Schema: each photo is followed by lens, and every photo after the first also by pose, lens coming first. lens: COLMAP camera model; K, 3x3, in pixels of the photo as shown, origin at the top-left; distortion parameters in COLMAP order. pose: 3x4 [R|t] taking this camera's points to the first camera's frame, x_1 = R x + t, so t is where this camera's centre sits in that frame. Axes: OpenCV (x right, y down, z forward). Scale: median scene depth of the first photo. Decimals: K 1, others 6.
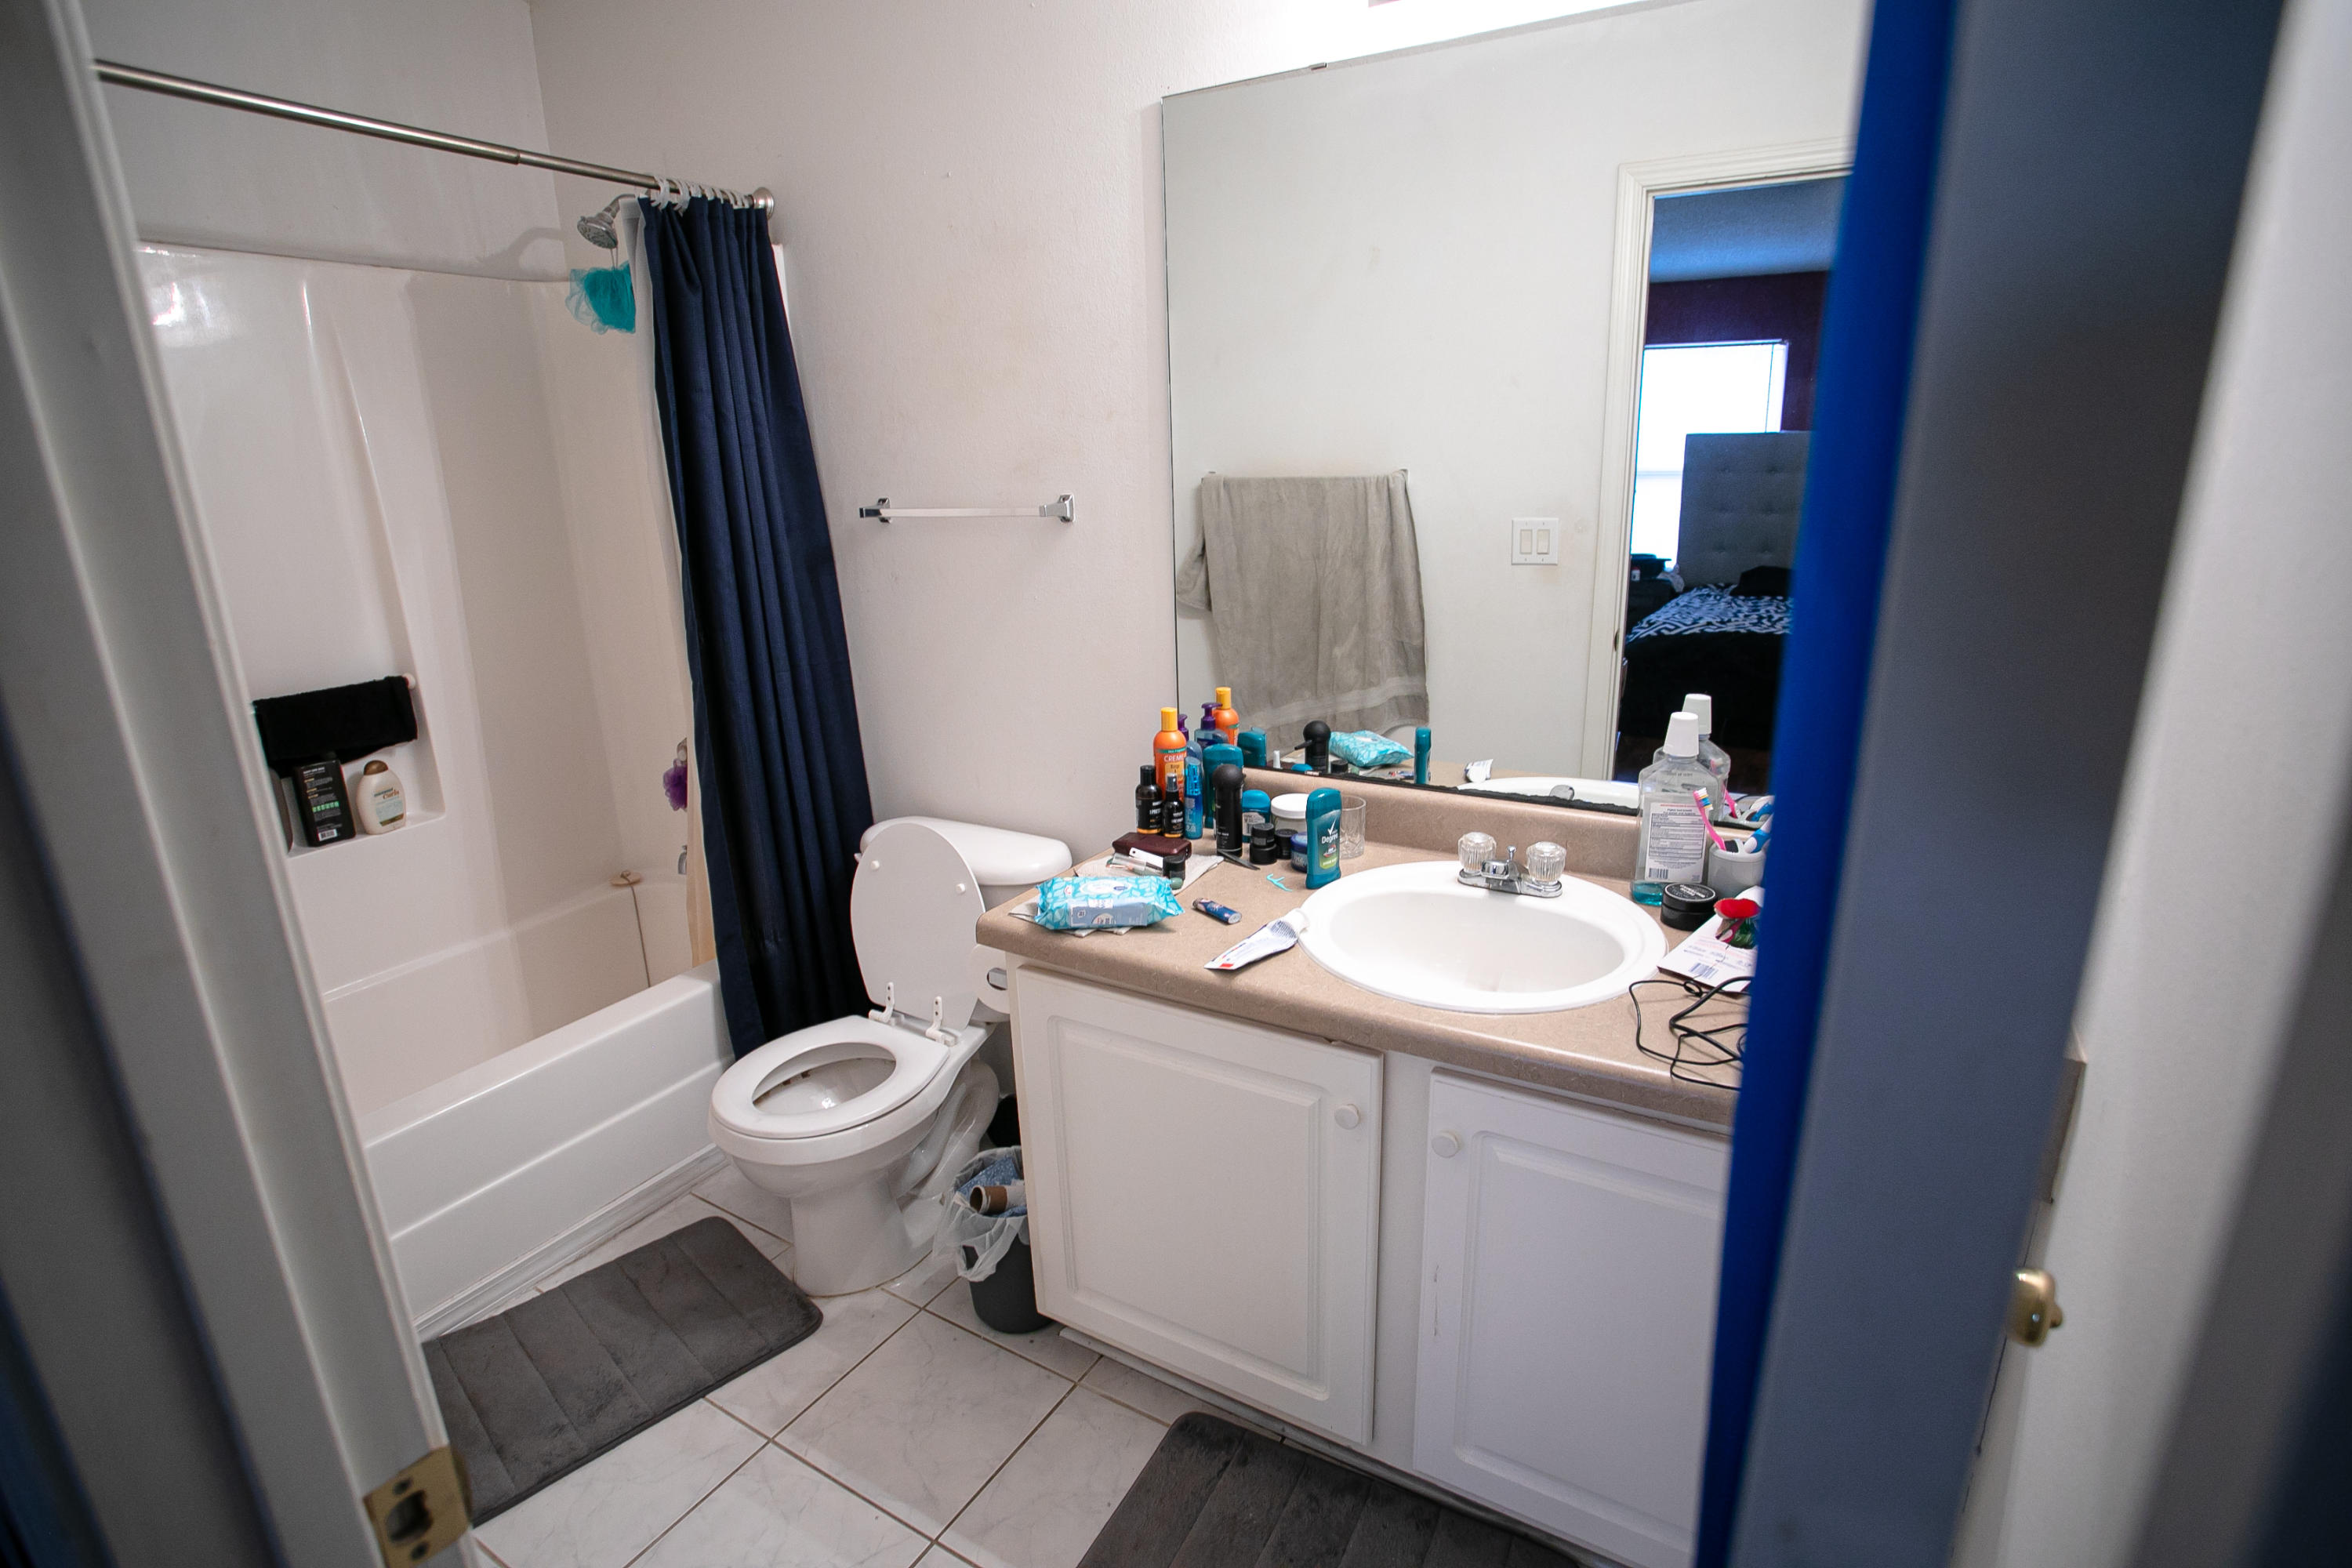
lens RADIAL K [[1147.8, 0, 1174.6], [0, 1147.8, 790.2], [0, 0, 1]] dist [-0.087366, 0.045966]
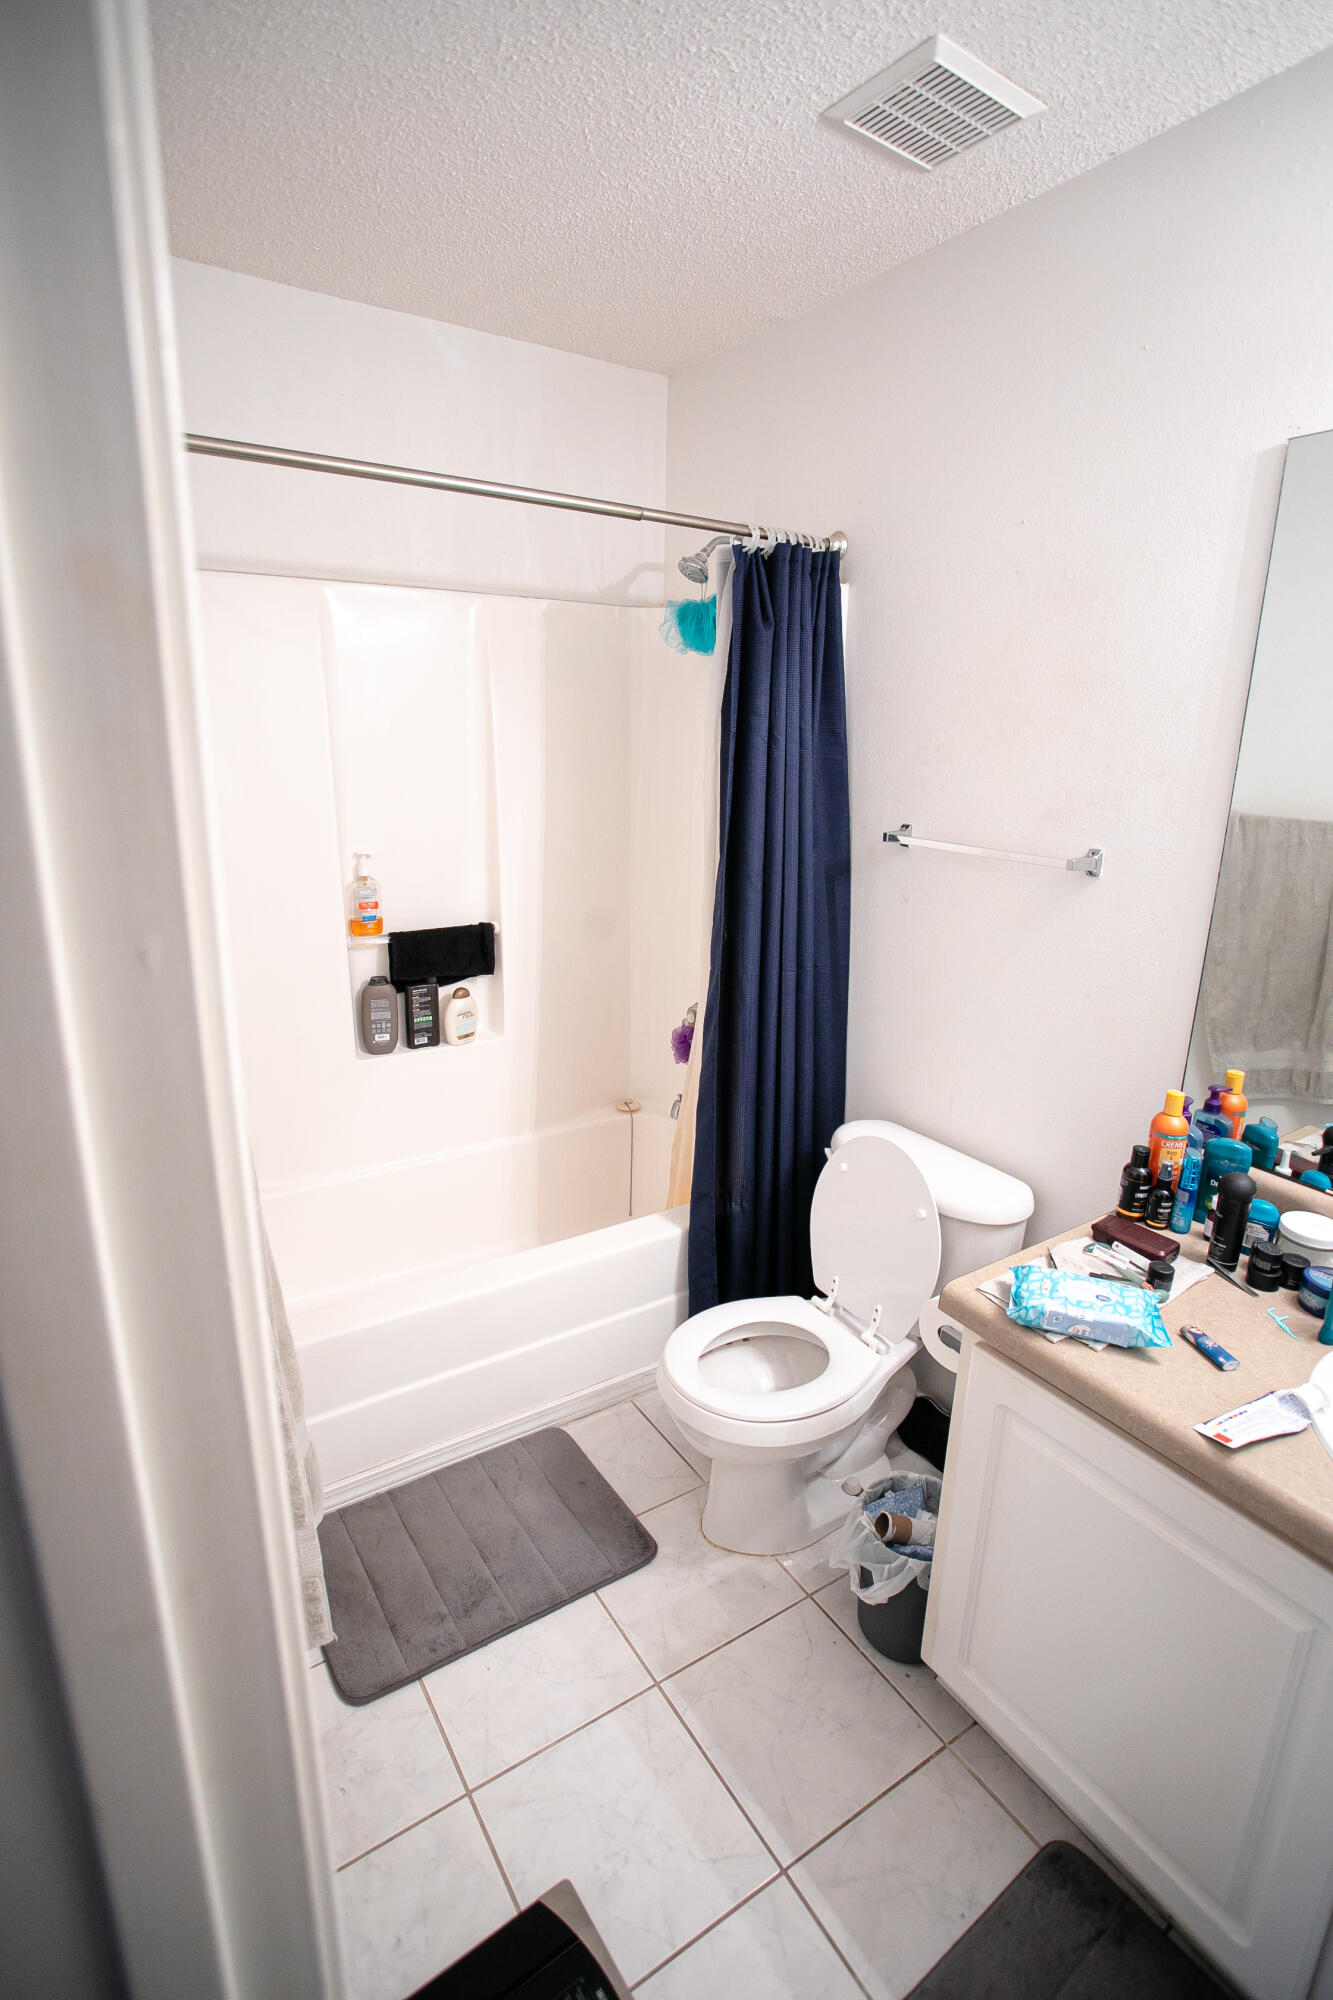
lens RADIAL K [[976.0, 0, 671.2], [0, 976.0, 1004.7], [0, 0, 1]] dist [-0.087366, 0.045966]
pose [[0.900840, 0.163734, -0.402092, -0.070437], [-0.166393, 0.985645, 0.028576, -0.089057], [0.400999, 0.041163, 0.915153, 0.101935]]
